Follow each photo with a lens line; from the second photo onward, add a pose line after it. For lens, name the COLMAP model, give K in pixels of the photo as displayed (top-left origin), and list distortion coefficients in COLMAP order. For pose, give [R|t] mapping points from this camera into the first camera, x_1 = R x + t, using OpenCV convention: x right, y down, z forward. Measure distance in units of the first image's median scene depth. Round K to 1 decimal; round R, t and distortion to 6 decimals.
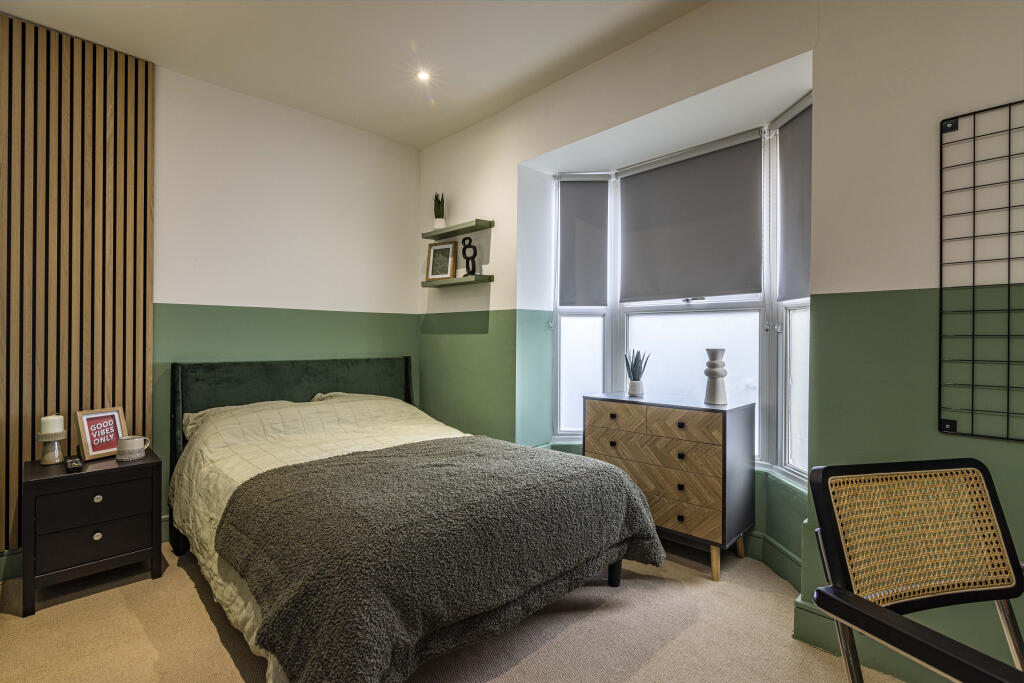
lens RADIAL K [[466.8, 0, 517.8], [0, 466.8, 339.7], [0, 0, 1]] dist [-0.003144, 0.000622]
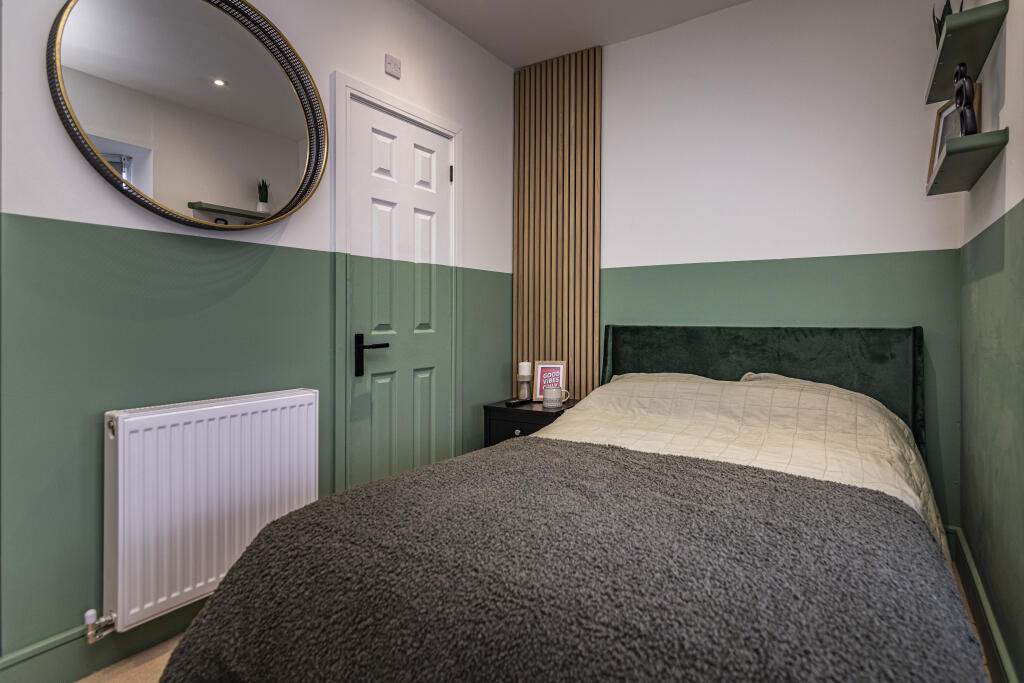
lens RADIAL K [[524.4, 0, 571.2], [0, 524.4, 318.0], [0, 0, 1]] dist [-0.004594, -0.000198]
pose [[0.270117, 0.000363, -0.962828, 0.353103], [0.003139, 0.999994, 0.001257, 0.032493], [0.962822, -0.003362, 0.270114, 0.595326]]
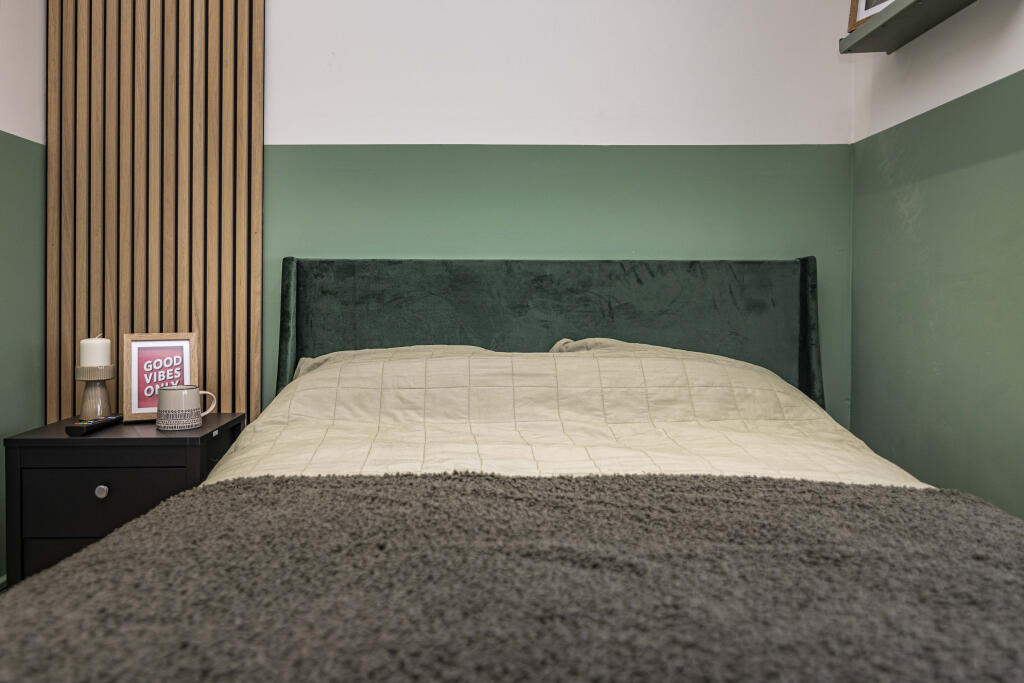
lens RADIAL K [[854.4, 0, 503.0], [0, 854.4, 336.3], [0, 0, 1]] dist [0.000641, -0.011585]
pose [[0.717845, 0.026880, -0.695683, 0.084833], [0.002016, 0.999170, 0.040687, 0.096688], [0.696200, -0.030609, 0.717195, 0.481448]]
